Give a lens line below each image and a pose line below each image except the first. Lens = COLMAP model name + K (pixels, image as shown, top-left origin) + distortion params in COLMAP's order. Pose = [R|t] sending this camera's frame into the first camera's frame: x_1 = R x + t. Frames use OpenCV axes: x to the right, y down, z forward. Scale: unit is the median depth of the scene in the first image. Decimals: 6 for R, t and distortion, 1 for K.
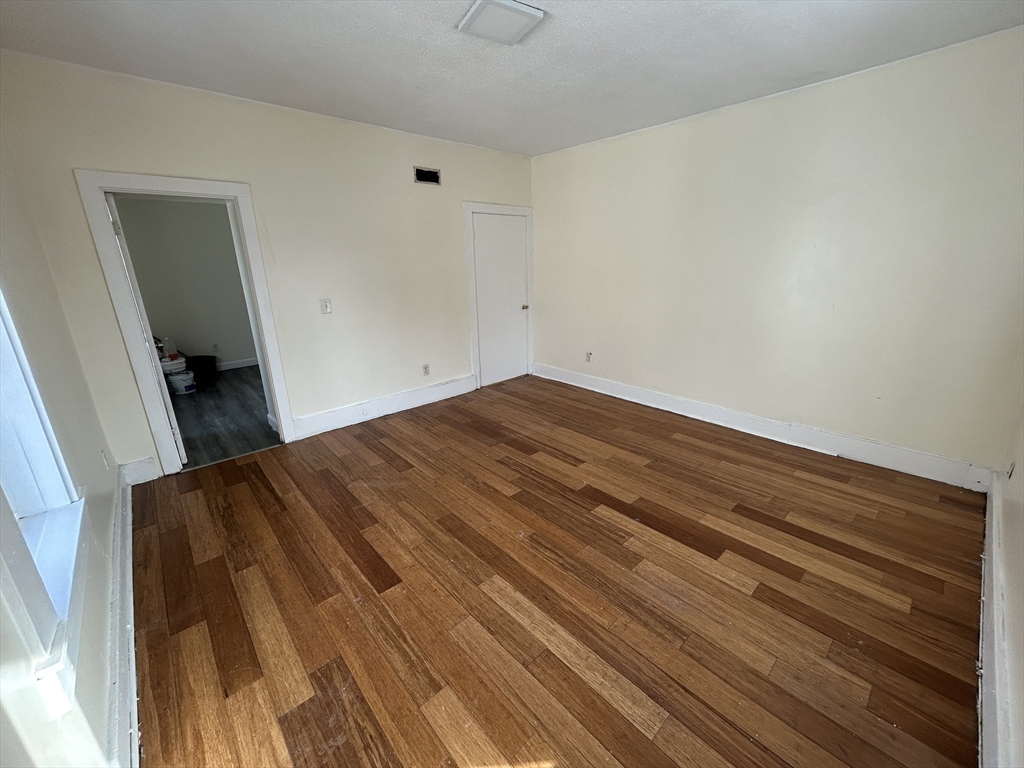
lens RADIAL K [[409.7, 0, 513.7], [0, 409.7, 380.2], [0, 0, 1]] dist [-0.001746, -0.000819]
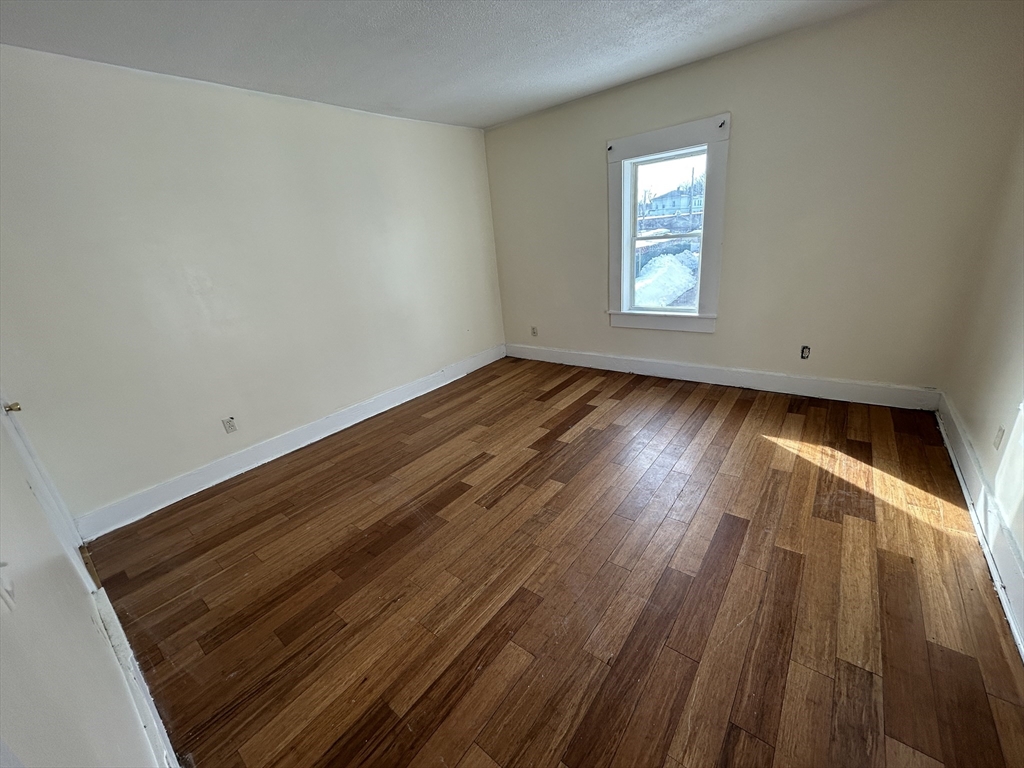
lens RADIAL K [[412.3, 0, 512.0], [0, 412.3, 384.0], [0, 0, 1]] dist [0.001271, 0.000457]
pose [[-0.166096, -0.300023, 0.939360, -0.751924], [0.373337, 0.862551, 0.341504, -0.266638], [-0.912706, 0.407421, -0.031257, 0.957744]]
